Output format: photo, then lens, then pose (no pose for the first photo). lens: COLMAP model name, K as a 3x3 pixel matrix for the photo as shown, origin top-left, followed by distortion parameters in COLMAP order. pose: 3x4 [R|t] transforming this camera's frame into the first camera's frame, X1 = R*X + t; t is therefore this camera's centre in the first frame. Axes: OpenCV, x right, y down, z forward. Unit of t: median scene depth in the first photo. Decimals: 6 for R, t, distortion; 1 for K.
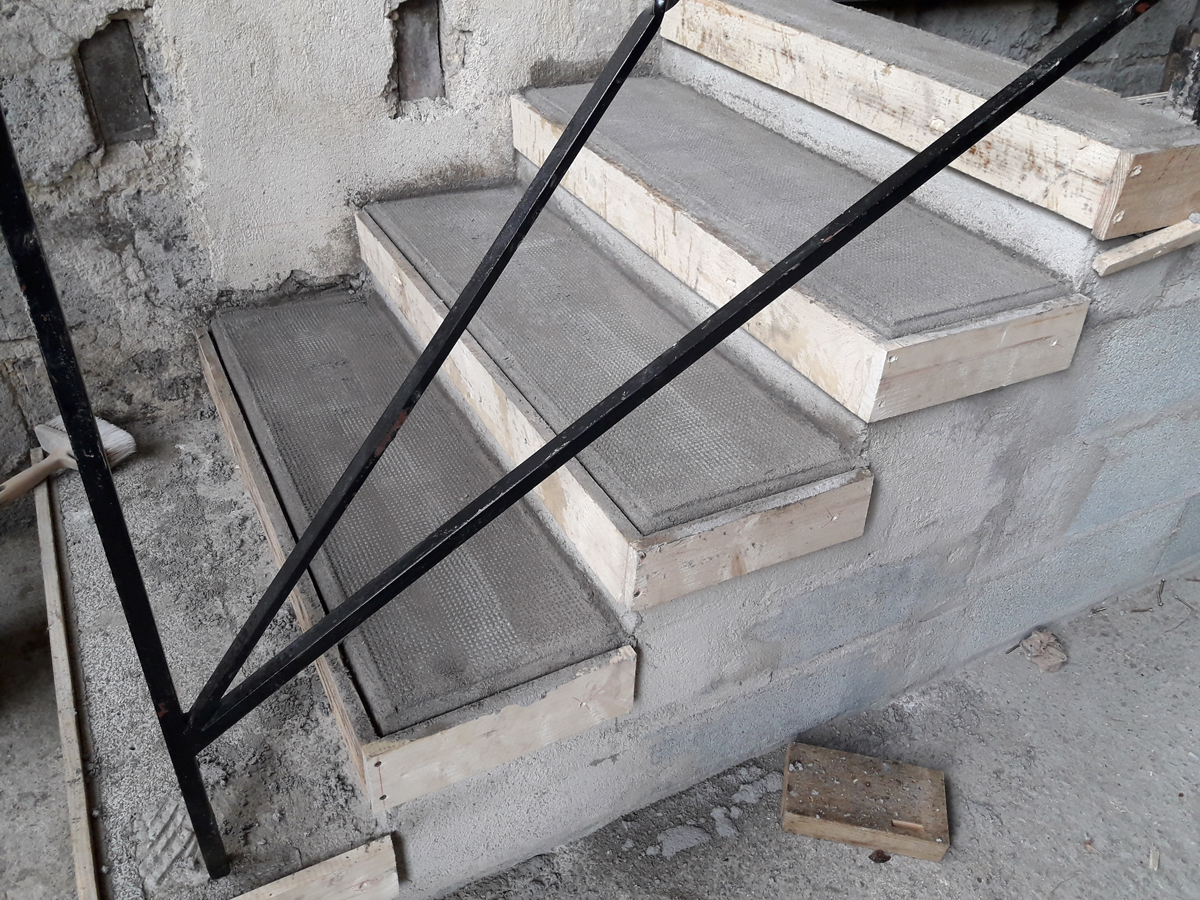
lens RADIAL K [[1003.0, 0, 600.6], [0, 1003.0, 451.9], [0, 0, 1]] dist [0.043163, -0.049795]
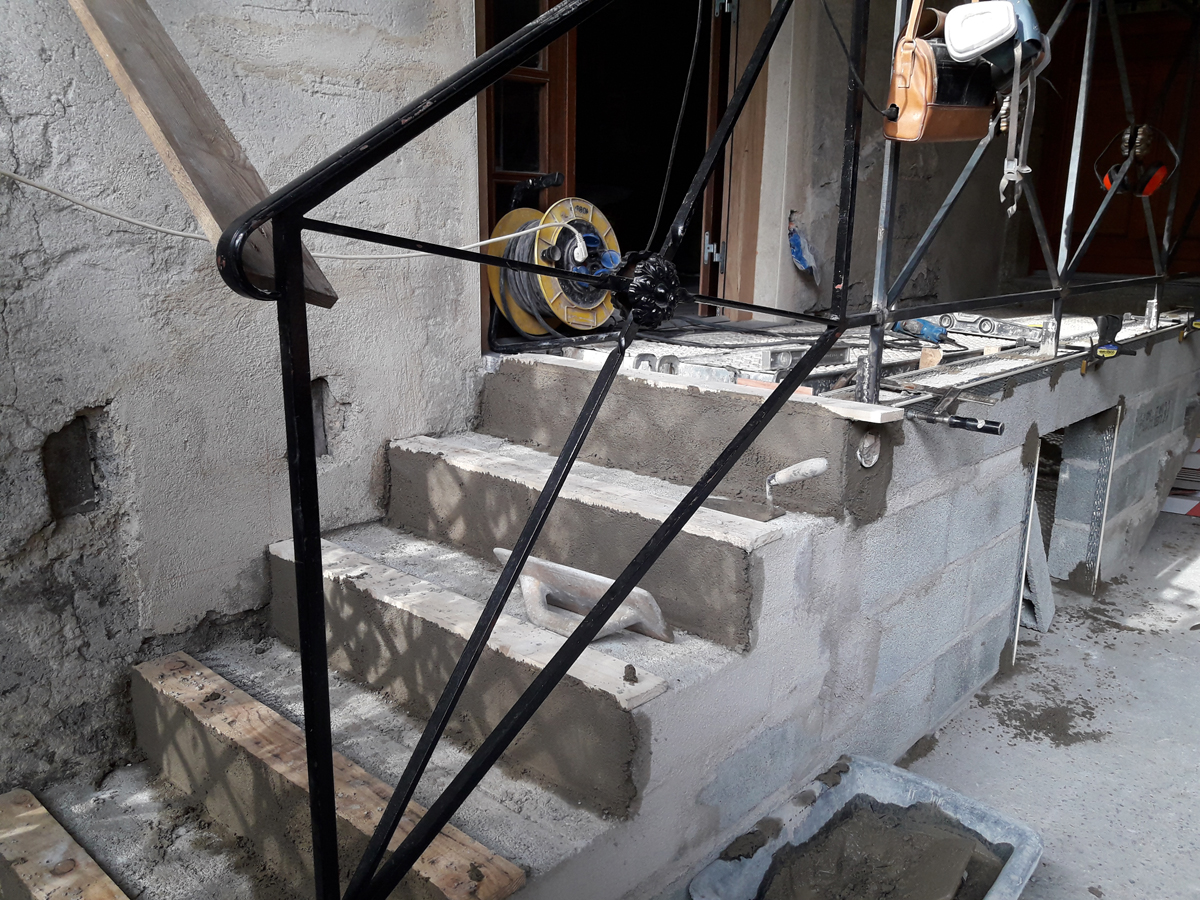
lens RADIAL K [[1003.0, 0, 600.5], [0, 1003.0, 450.5], [0, 0, 1]] dist [0.043163, -0.049795]
pose [[0.937587, -0.110129, 0.329853, -0.273749], [0.222034, 0.919602, -0.324089, 0.131662], [-0.267642, 0.377100, 0.886659, -0.208810]]
